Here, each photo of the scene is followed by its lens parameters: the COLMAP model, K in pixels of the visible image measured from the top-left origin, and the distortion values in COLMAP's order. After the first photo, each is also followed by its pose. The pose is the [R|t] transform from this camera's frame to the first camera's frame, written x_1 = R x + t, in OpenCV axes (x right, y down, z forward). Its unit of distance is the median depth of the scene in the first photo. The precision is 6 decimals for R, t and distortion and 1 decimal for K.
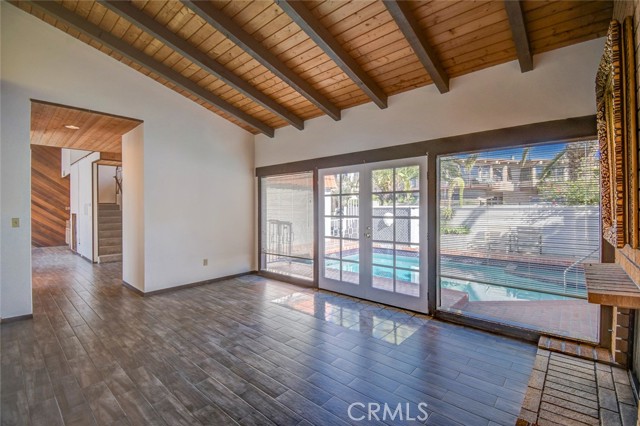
lens RADIAL K [[282.4, 0, 332.4], [0, 282.4, 210.8], [0, 0, 1]] dist [0.028066, -0.024345]
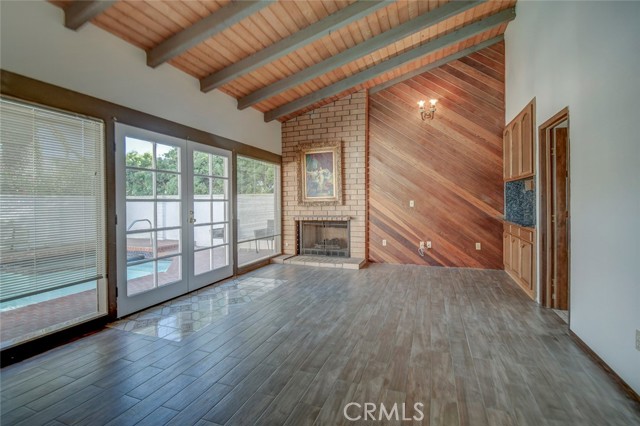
lens RADIAL K [[296.6, 0, 310.7], [0, 296.6, 203.8], [0, 0, 1]] dist [-0.001622, -0.000417]
pose [[-0.311206, 0.001478, 0.950341, -0.998608], [0.014212, 0.999894, 0.003099, 0.039389], [-0.950236, 0.014470, -0.311194, 1.028889]]
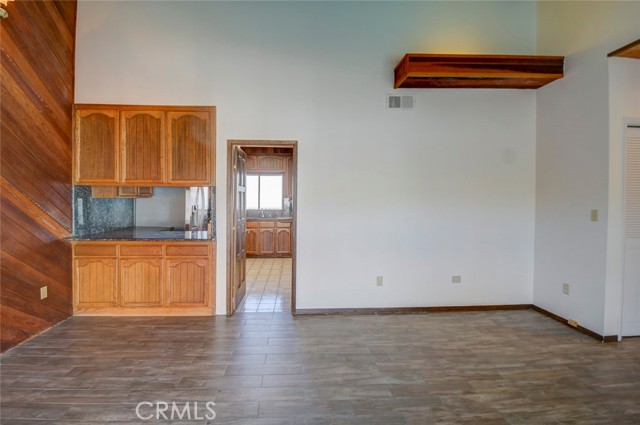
lens RADIAL K [[296.6, 0, 310.7], [0, 296.6, 203.3], [0, 0, 1]] dist [-0.001622, -0.000417]
pose [[-0.724574, 0.017129, -0.688984, 0.045069], [-0.005398, 0.999519, 0.030525, -0.013638], [0.689176, 0.025837, -0.724134, 0.935130]]
